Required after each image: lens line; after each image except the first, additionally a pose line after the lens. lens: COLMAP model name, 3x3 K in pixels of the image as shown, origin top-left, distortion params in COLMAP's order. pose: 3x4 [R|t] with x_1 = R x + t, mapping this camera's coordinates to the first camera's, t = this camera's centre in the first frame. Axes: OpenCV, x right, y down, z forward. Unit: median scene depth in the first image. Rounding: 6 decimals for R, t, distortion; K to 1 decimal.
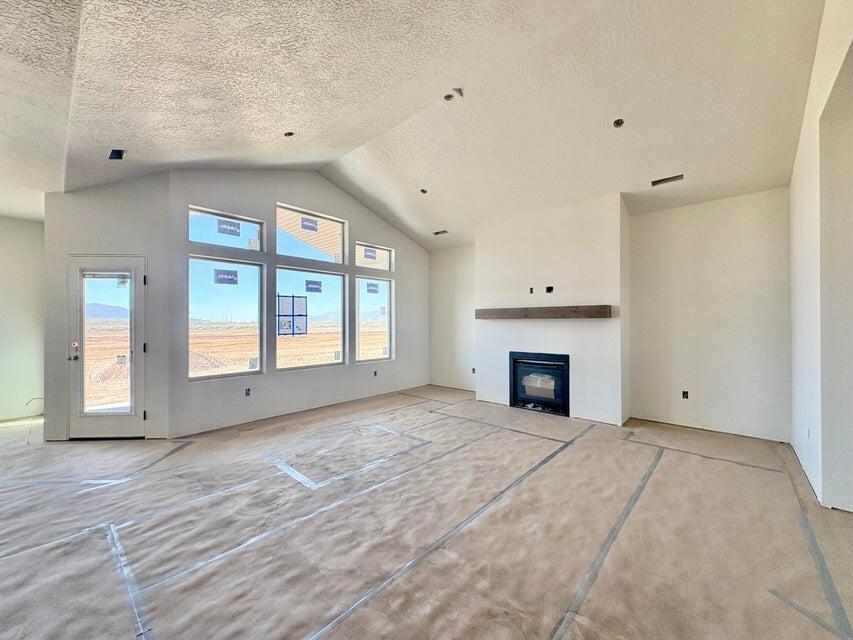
lens RADIAL K [[337.5, 0, 427.5], [0, 337.5, 321.3], [0, 0, 1]] dist [0.000098, 0.000199]
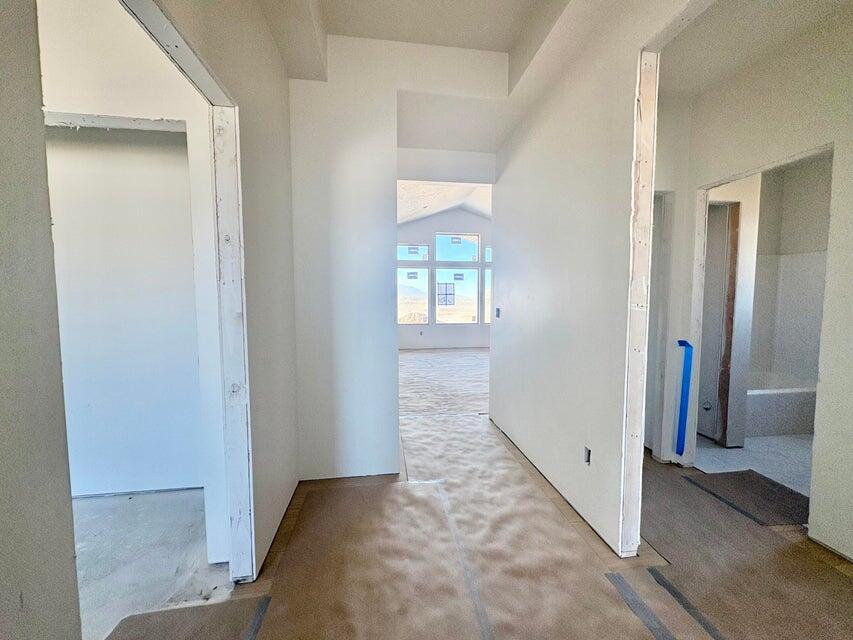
lens RADIAL K [[337.5, 0, 427.9], [0, 337.5, 319.7], [0, 0, 1]] dist [0.000098, 0.000199]
pose [[0.766792, 0.039895, -0.640655, 0.748815], [-0.000177, 0.998080, 0.061941, 0.007542], [0.641896, -0.047382, 0.765327, -0.479220]]
